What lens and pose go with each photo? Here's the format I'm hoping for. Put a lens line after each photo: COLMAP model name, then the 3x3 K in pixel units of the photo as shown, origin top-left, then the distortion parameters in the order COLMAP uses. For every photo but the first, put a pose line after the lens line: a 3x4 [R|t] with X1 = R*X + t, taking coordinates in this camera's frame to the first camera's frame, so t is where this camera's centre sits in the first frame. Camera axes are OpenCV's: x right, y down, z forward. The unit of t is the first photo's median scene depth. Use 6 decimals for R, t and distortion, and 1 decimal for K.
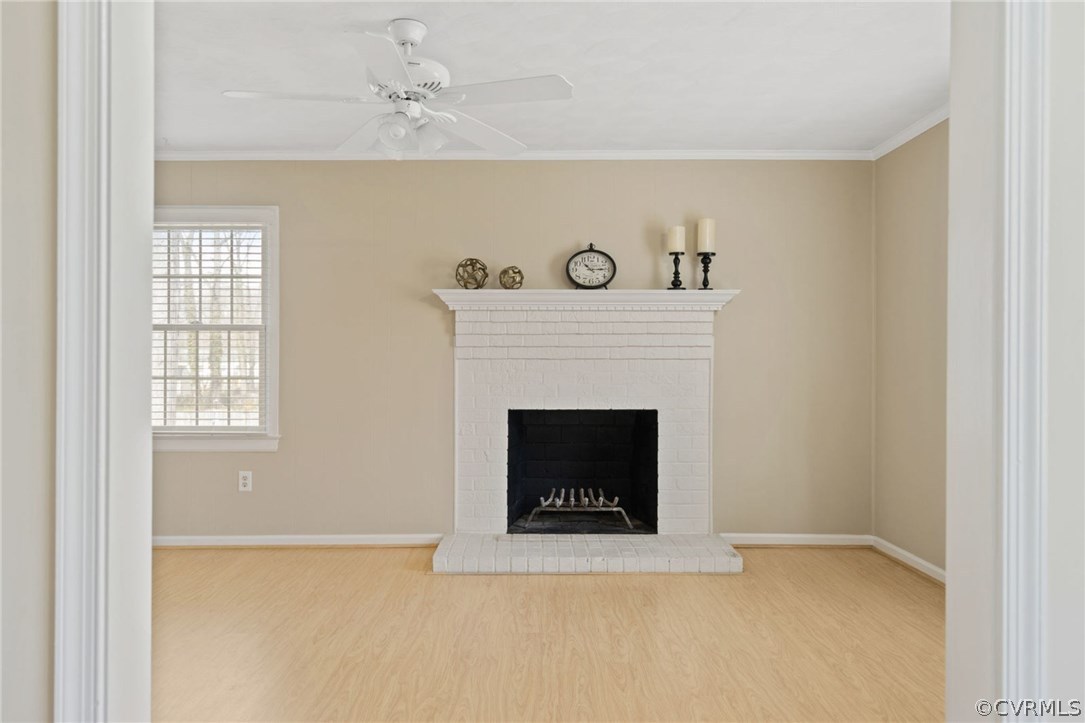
lens RADIAL K [[764.1, 0, 539.4], [0, 764.1, 359.3], [0, 0, 1]] dist [-0.007108, 0.002281]
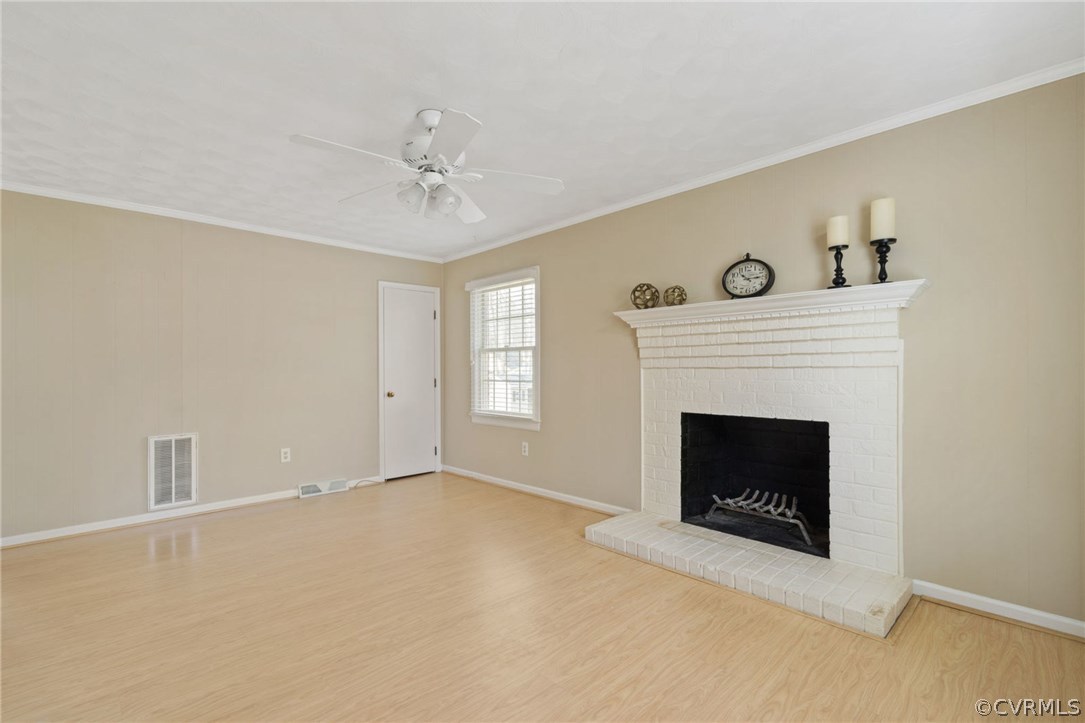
lens RADIAL K [[488.9, 0, 526.7], [0, 488.9, 367.9], [0, 0, 1]] dist [-0.007181, 0.000971]
pose [[0.679675, -0.006806, -0.733482, 0.340163], [0.011409, 0.999934, 0.001294, -0.003984], [0.733424, -0.009247, 0.679708, 0.343541]]
